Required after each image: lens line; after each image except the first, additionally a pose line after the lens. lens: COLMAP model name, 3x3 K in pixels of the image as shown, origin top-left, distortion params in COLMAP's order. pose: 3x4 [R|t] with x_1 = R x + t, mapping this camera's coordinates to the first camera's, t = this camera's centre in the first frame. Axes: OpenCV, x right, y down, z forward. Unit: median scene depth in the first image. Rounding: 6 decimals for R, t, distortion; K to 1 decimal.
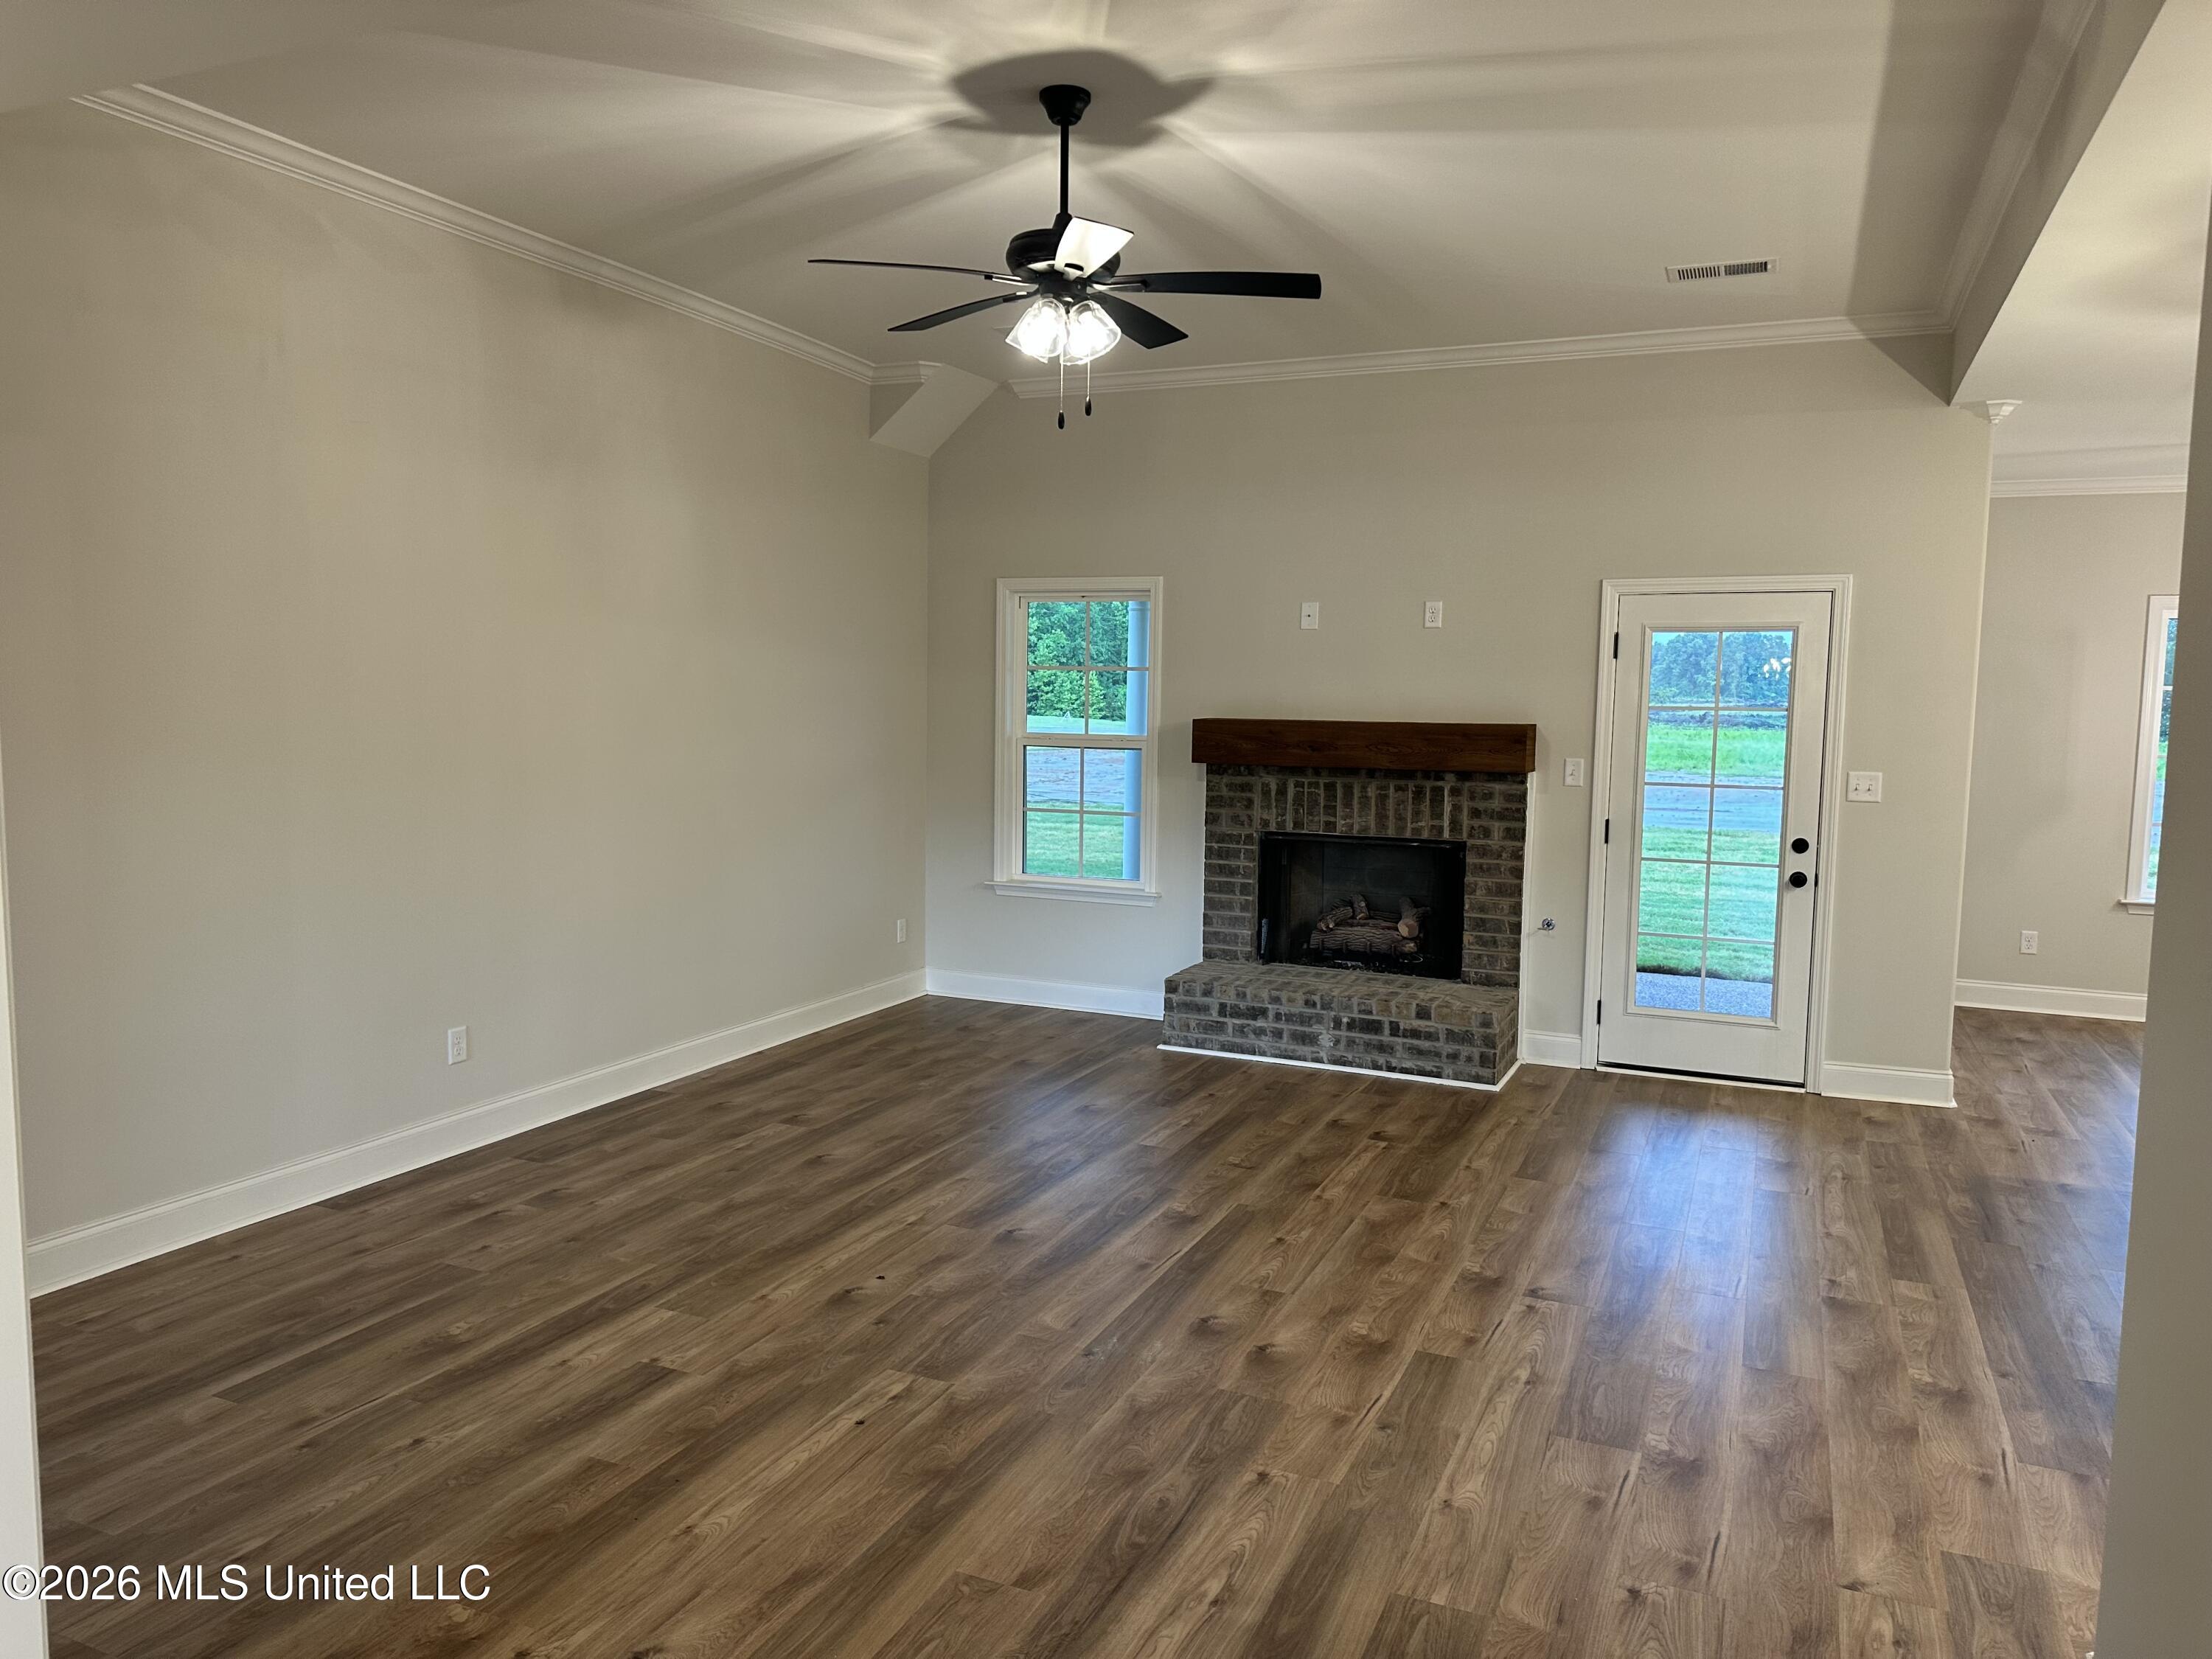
lens RADIAL K [[1527.1, 0, 1094.9], [0, 1527.1, 841.3], [0, 0, 1]] dist [0.167015, -0.295082]
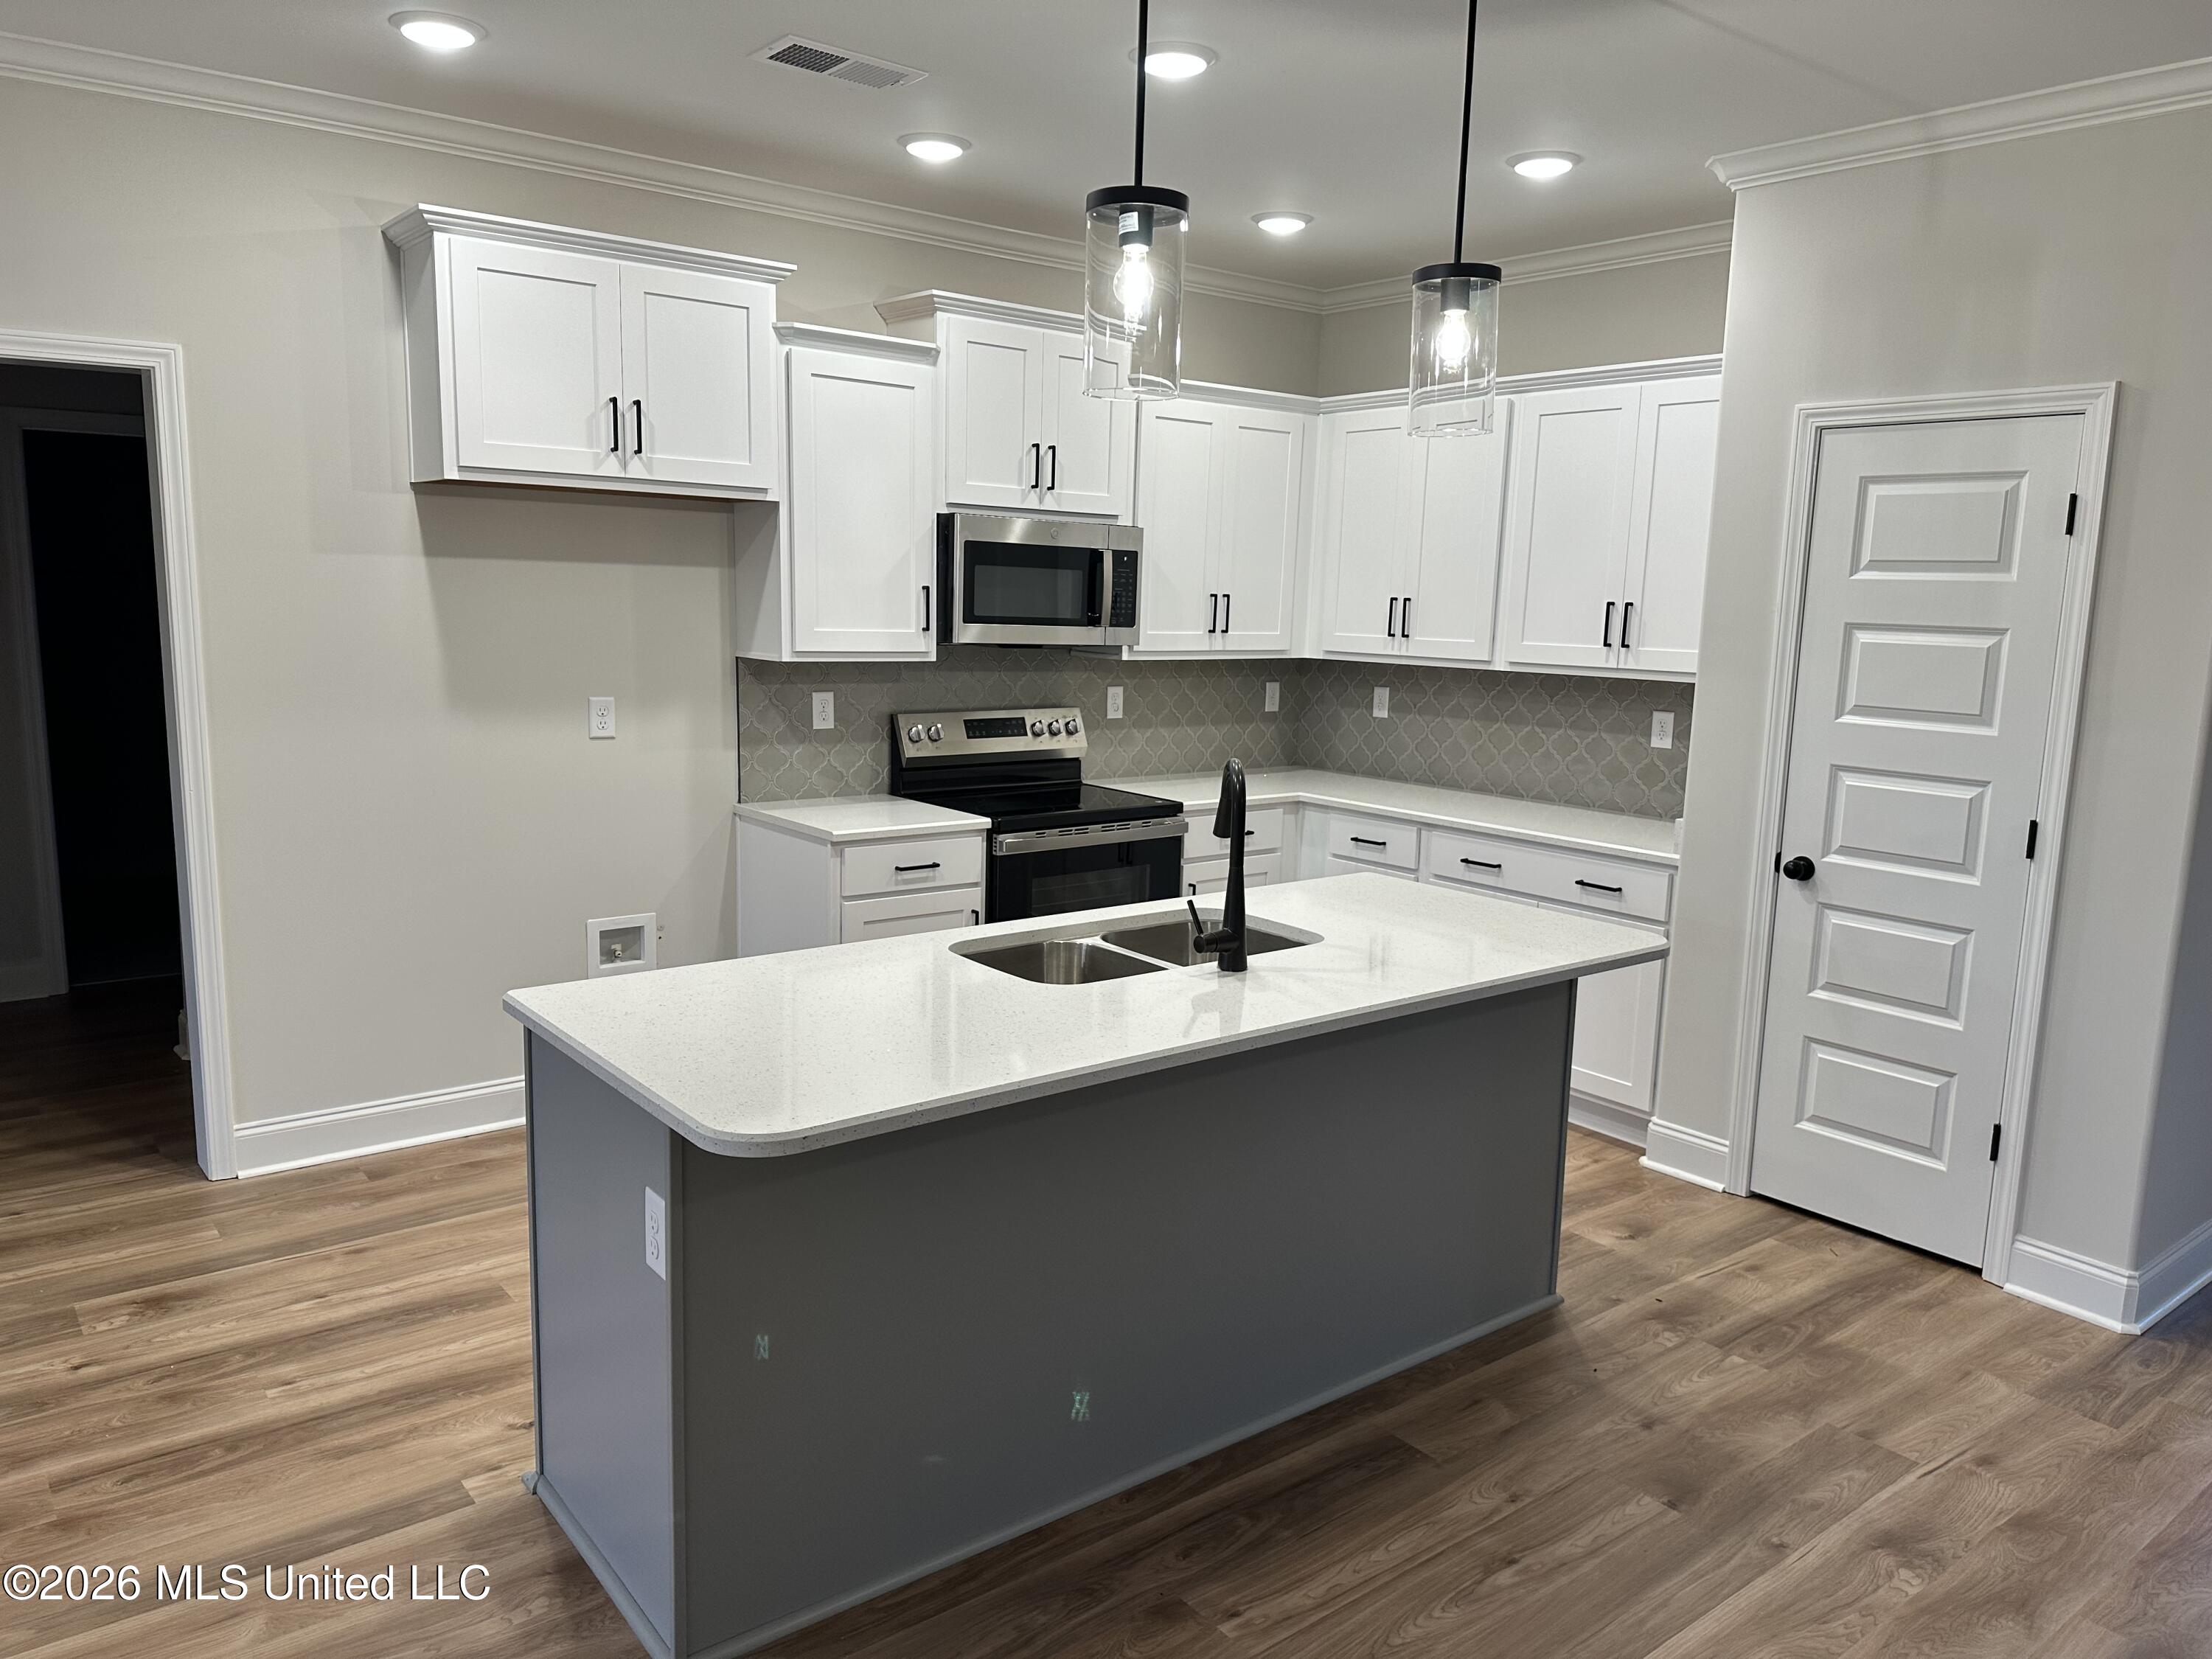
lens RADIAL K [[1587.4, 0, 1154.3], [0, 1587.4, 829.0], [0, 0, 1]] dist [0.002788, -0.002969]
pose [[-0.885544, -0.120465, 0.448665, 0.306229], [-0.002110, 0.966826, 0.255426, -0.099777], [-0.464551, 0.225244, -0.856421, 0.950268]]
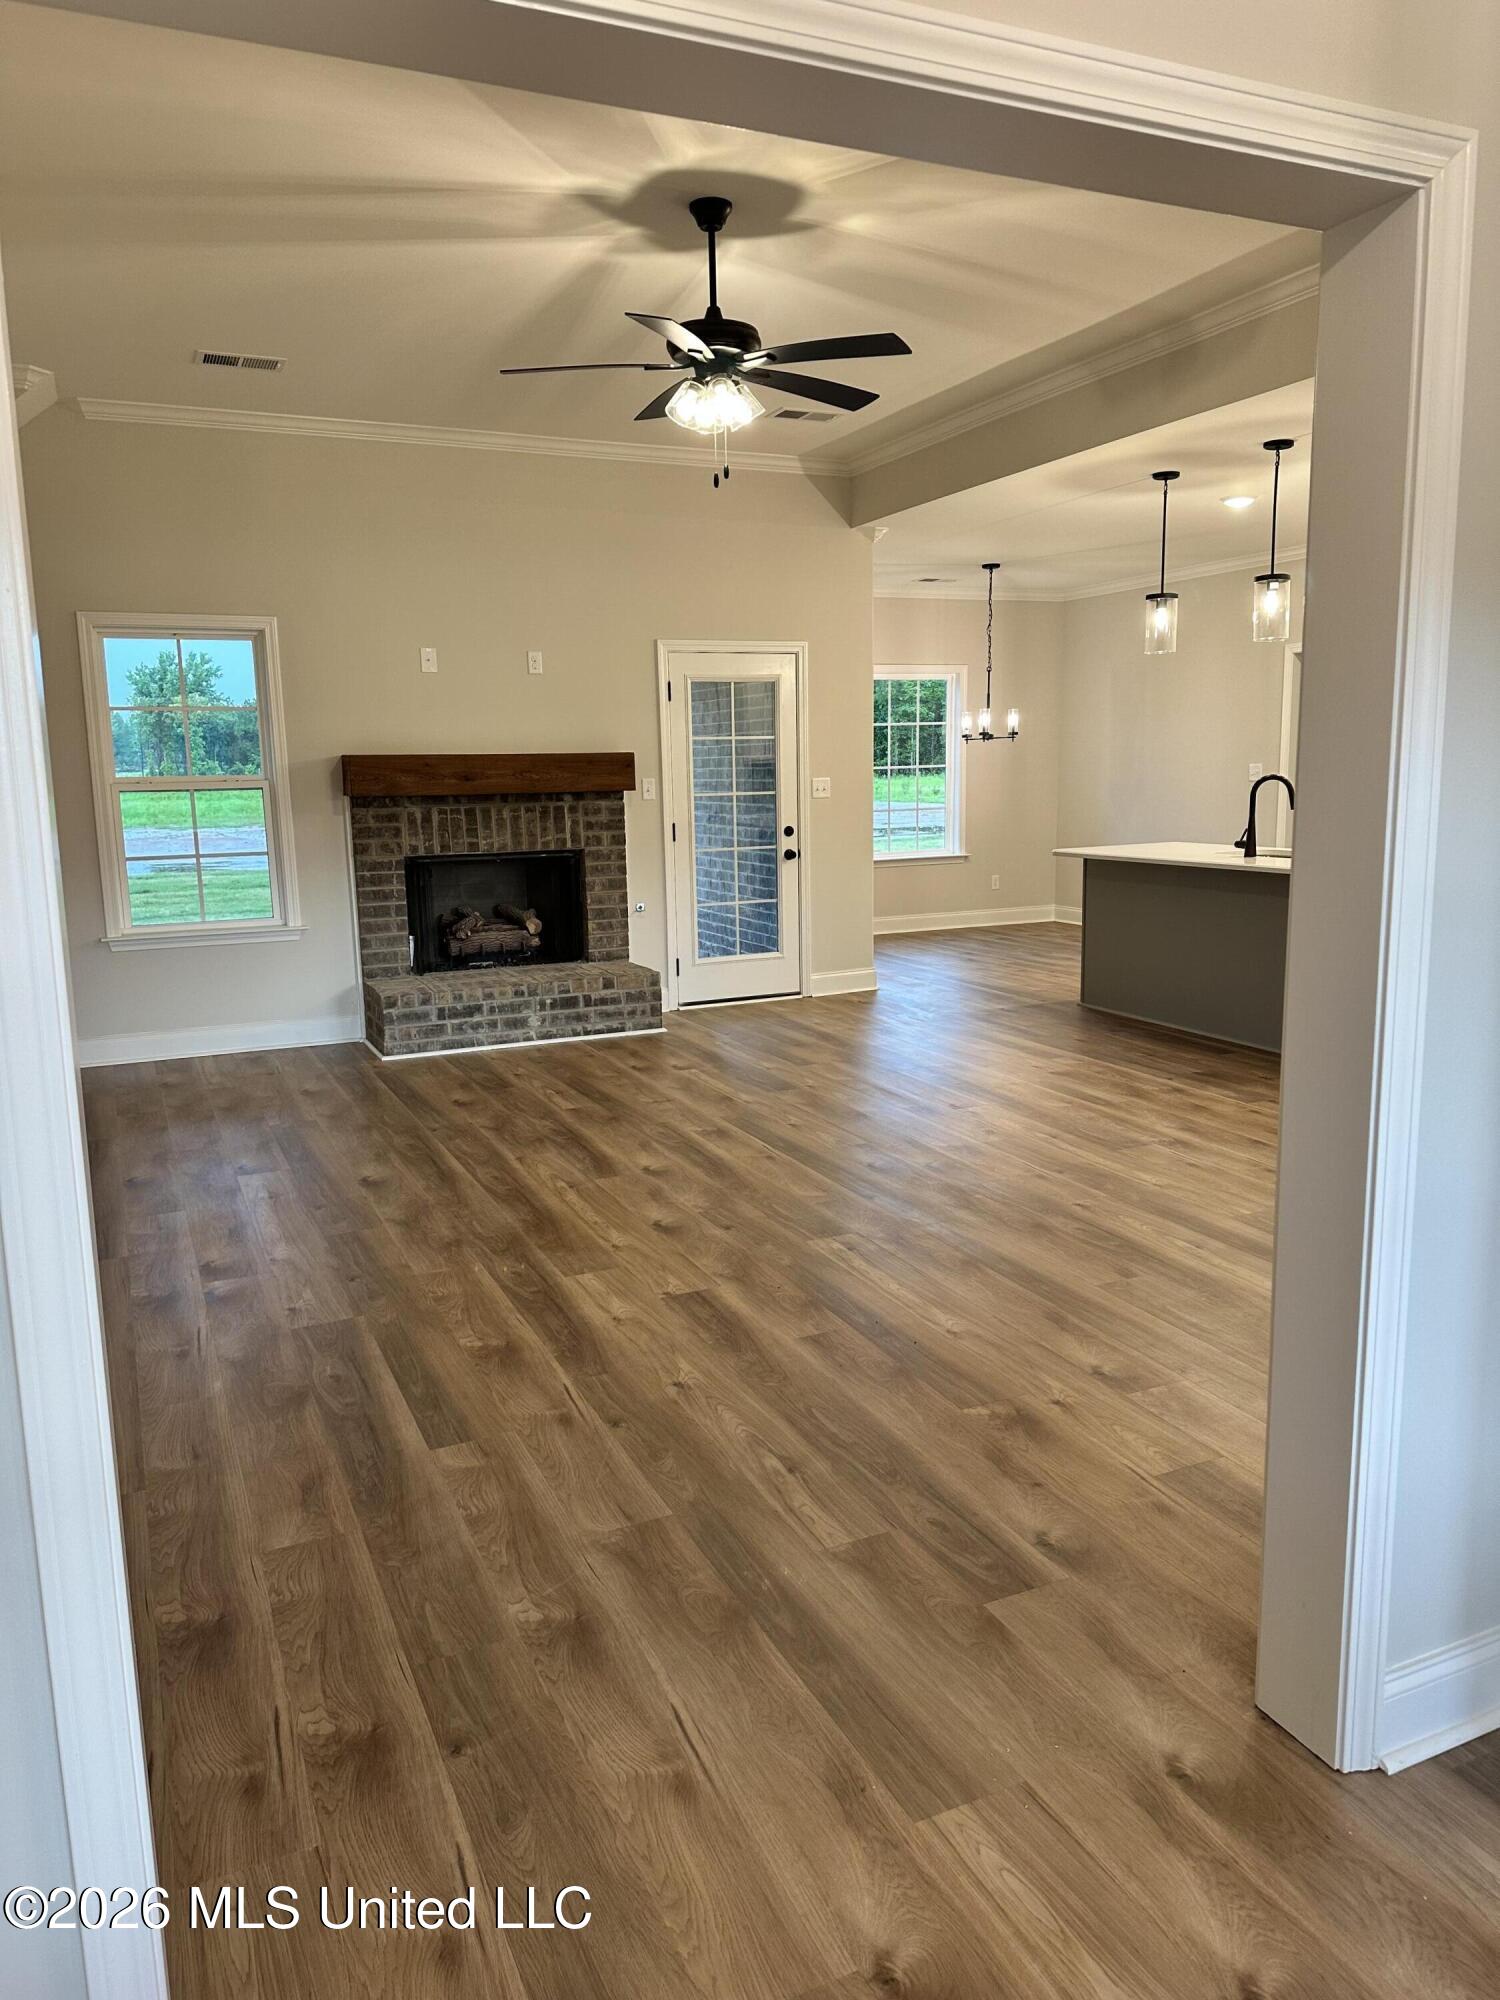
lens RADIAL K [[1380.7, 0, 750.0], [0, 1380.7, 1000.0], [0, 0, 1]] dist [0.167015, -0.295082]
pose [[0.661634, -0.157008, 0.733205, -0.527250], [0.101653, 0.987586, 0.119751, 0.000044], [-0.742905, -0.004699, 0.669381, 0.144565]]
